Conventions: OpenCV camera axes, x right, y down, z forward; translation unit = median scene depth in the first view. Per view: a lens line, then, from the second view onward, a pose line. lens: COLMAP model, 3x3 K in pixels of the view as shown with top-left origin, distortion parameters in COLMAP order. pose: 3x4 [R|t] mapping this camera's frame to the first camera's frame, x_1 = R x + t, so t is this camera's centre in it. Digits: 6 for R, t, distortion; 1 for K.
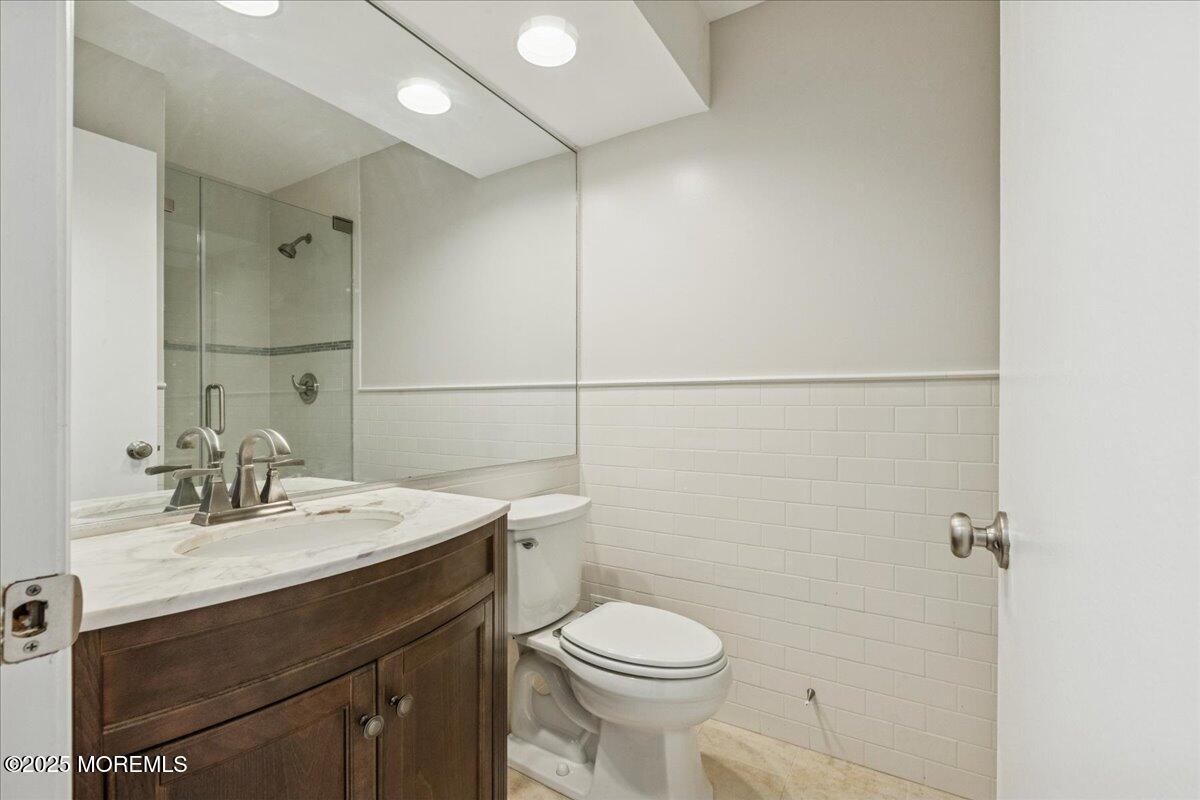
lens RADIAL K [[540.2, 0, 600.0], [0, 540.2, 400.0], [0, 0, 1]] dist [0.000543, 0.000017]
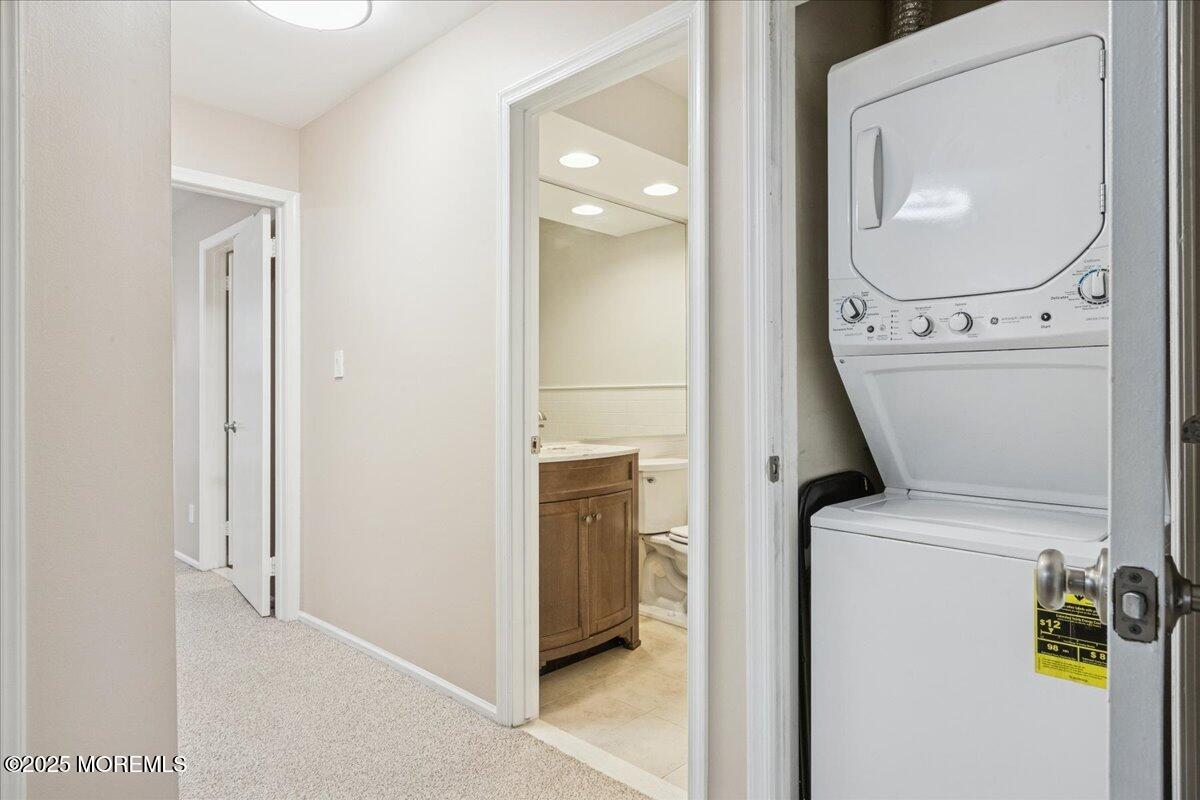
lens RADIAL K [[686.1, 0, 600.0], [0, 686.1, 400.0], [0, 0, 1]] dist [0.000436, 0.000009]
pose [[0.973724, 0.001500, -0.227725, 0.201602], [0.000371, 0.999967, 0.008172, -0.005746], [0.227730, -0.008042, 0.973691, -1.131239]]
